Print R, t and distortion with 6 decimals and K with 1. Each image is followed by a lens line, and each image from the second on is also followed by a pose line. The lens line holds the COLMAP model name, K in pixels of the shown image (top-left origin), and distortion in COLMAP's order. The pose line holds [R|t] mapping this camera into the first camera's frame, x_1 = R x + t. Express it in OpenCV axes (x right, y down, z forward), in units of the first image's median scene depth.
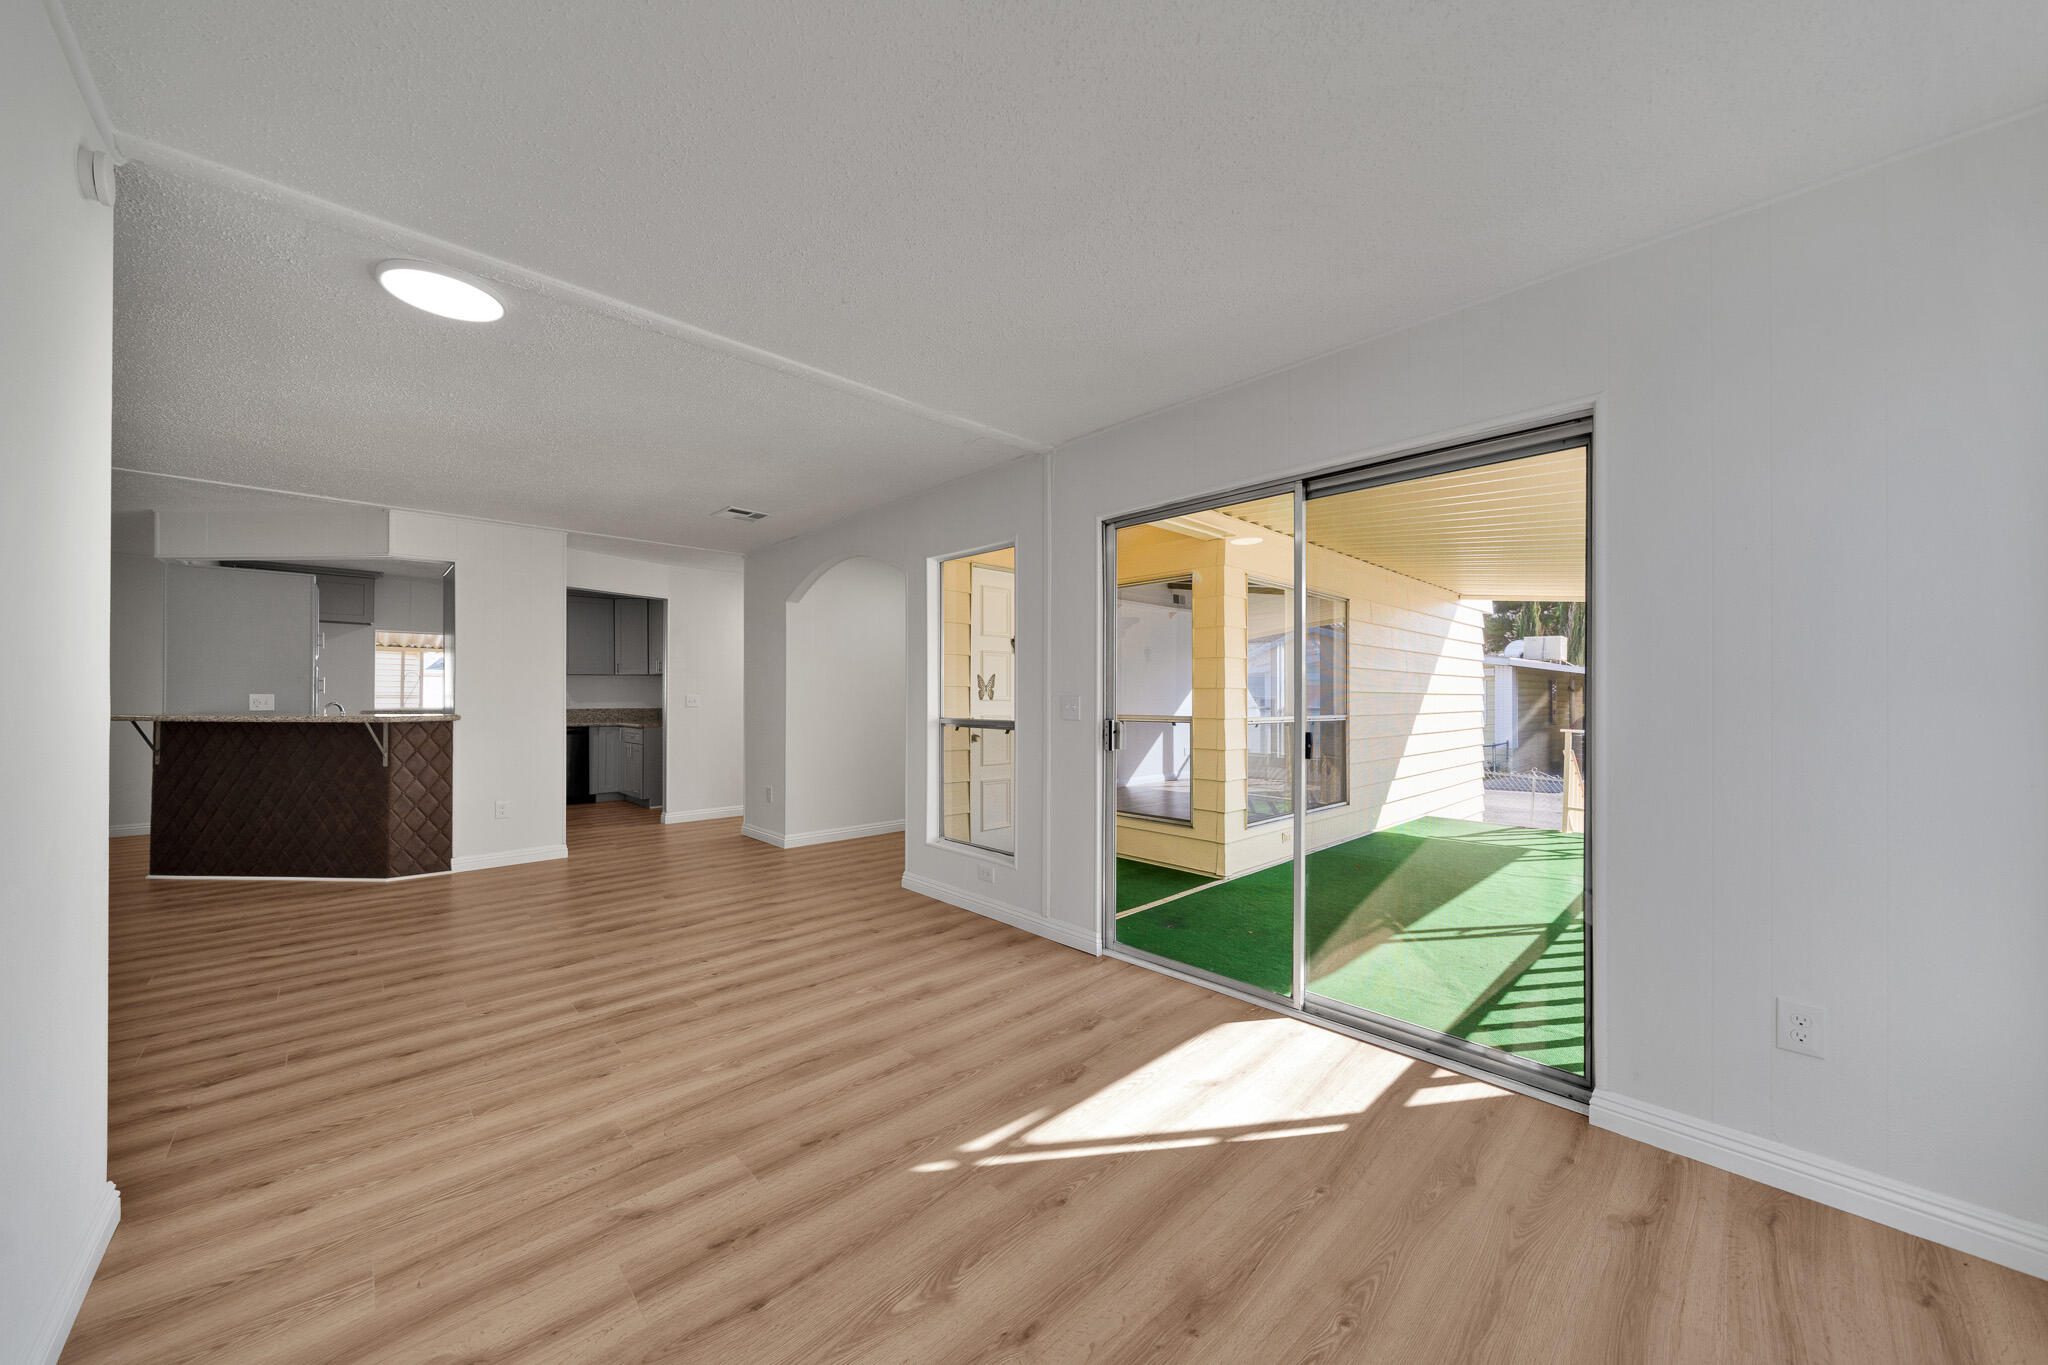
lens RADIAL K [[748.3, 0, 1014.7], [0, 748.3, 697.6], [0, 0, 1]] dist [0.005061, -0.000086]
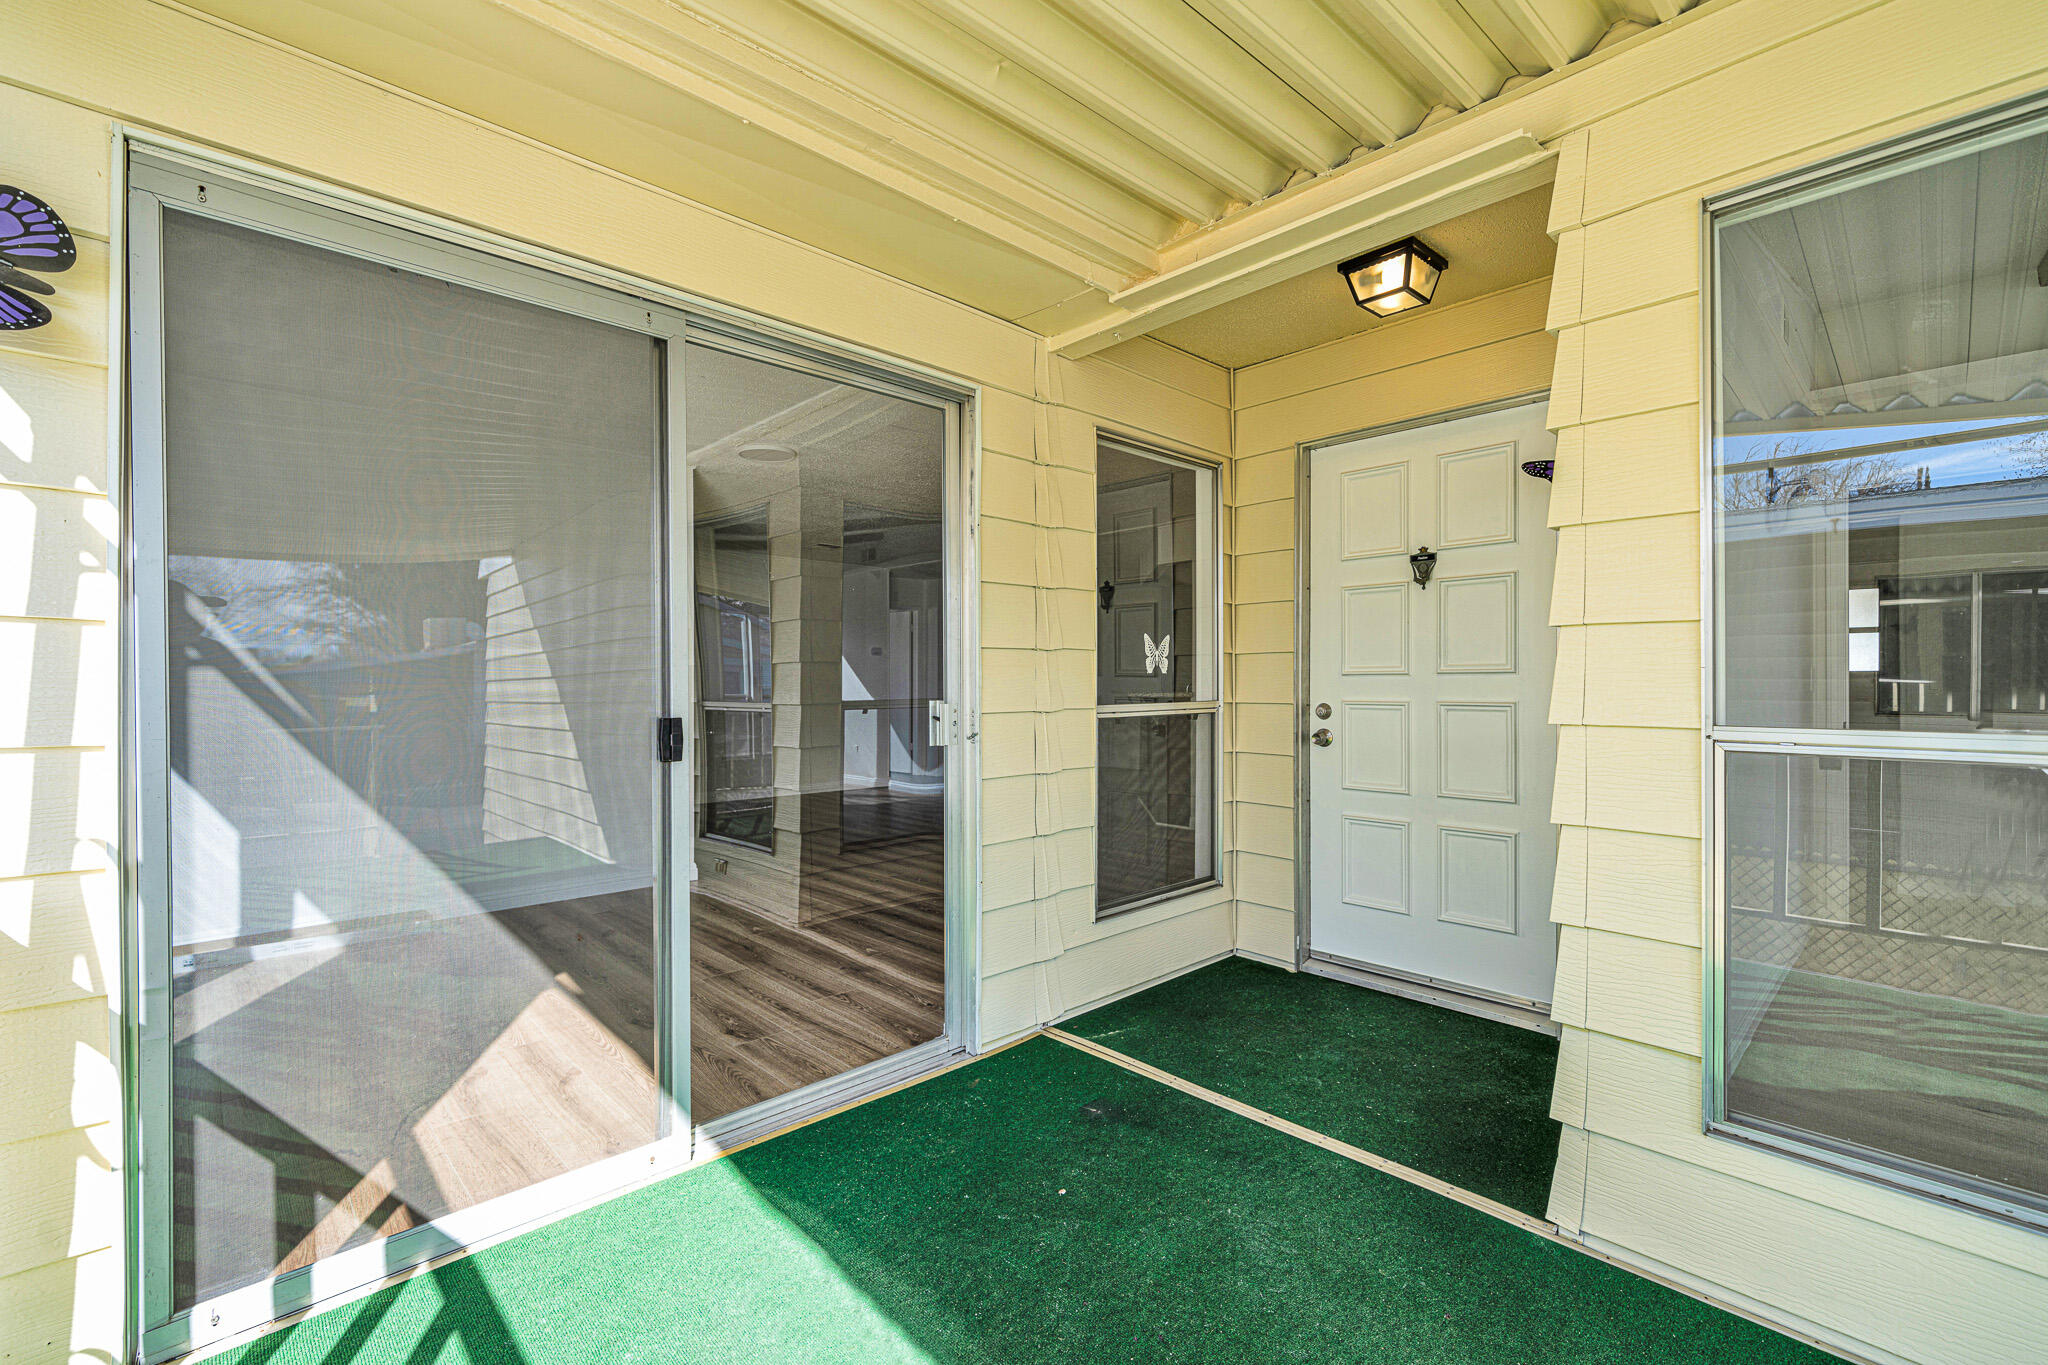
lens RADIAL K [[889.2, 0, 1024.0], [0, 889.2, 682.5], [0, 0, 1]] dist [-0.000276, -0.000059]
pose [[-0.017634, -0.000015, -0.999845, 0.896814], [0.003758, 0.999993, -0.000081, 0.006912], [0.999837, -0.003758, -0.017634, 1.040934]]
